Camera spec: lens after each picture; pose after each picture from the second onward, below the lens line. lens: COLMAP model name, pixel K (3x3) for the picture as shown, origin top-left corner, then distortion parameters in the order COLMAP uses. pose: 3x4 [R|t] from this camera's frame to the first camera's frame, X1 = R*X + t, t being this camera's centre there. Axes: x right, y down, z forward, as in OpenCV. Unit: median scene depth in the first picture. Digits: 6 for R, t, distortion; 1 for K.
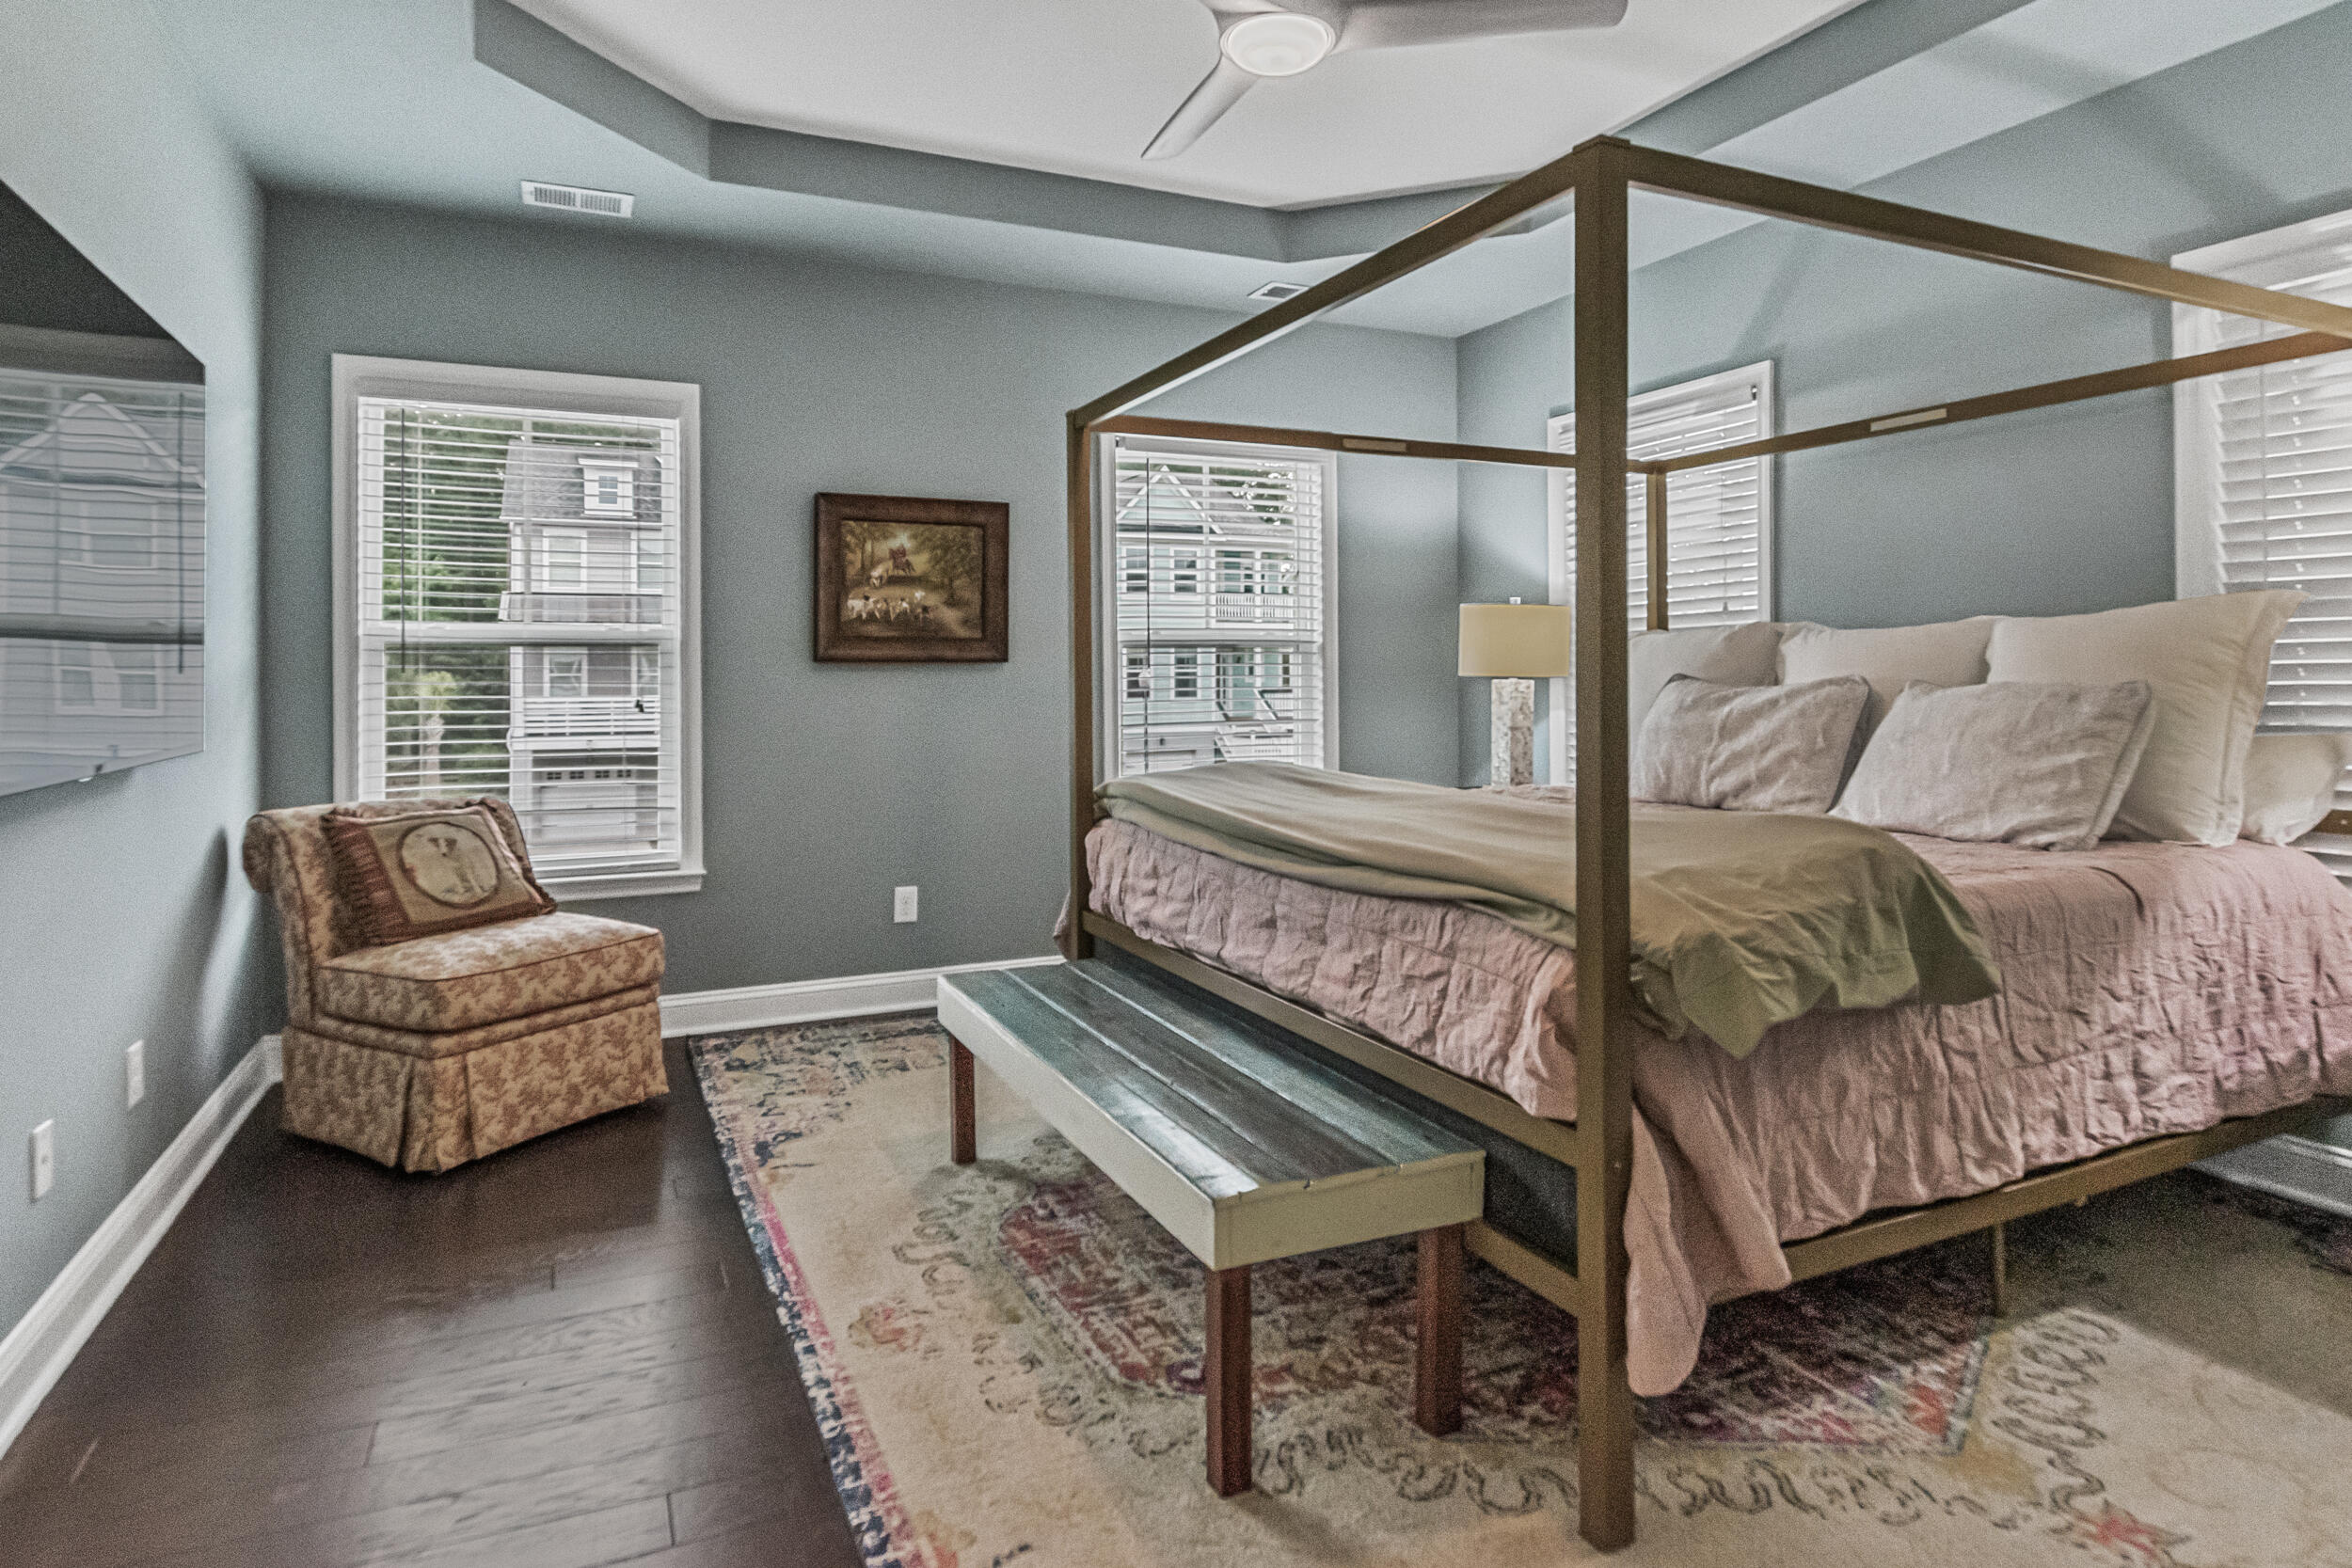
lens RADIAL K [[1282.9, 0, 1174.9], [0, 1282.9, 658.5], [0, 0, 1]] dist [0.000143, 0.000563]
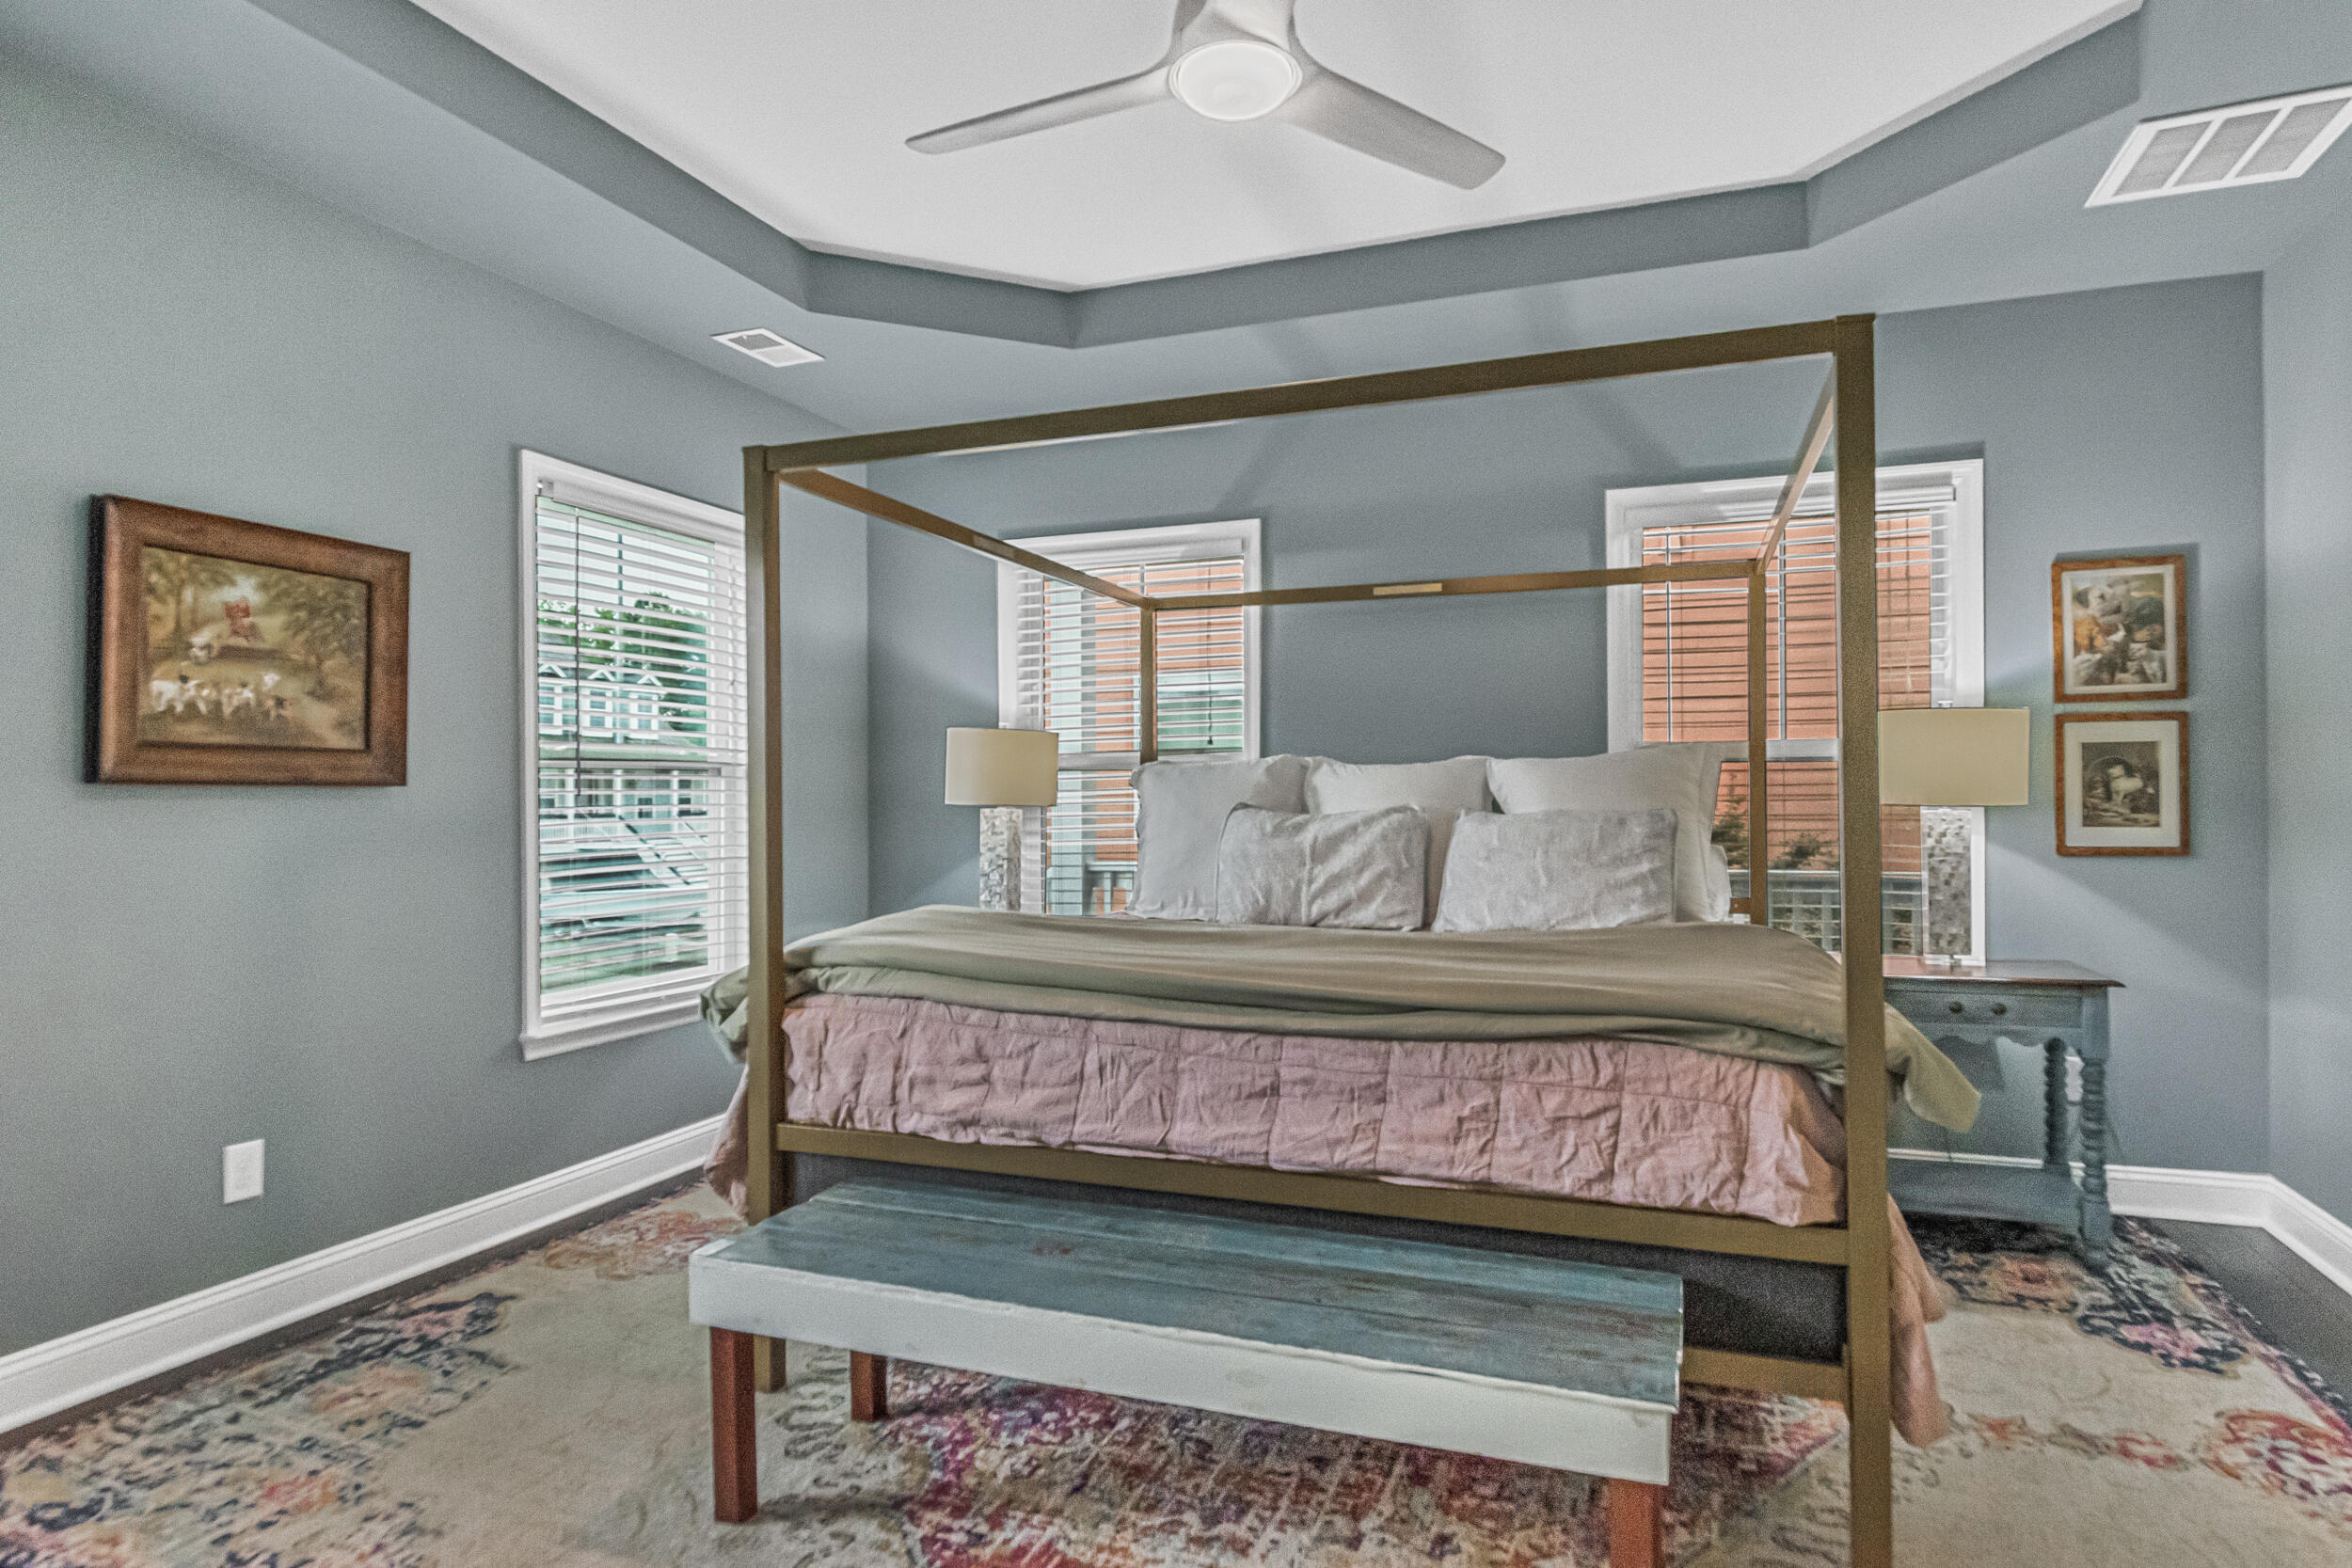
lens RADIAL K [[1277.8, 0, 1176.0], [0, 1277.8, 784.0], [0, 0, 1]] dist [0.006244, 0.000446]
pose [[0.720586, 0.009250, 0.693304, -0.423037], [-0.008356, 0.999954, -0.004656, 0.001989], [-0.693315, -0.002438, 0.720630, 0.309659]]
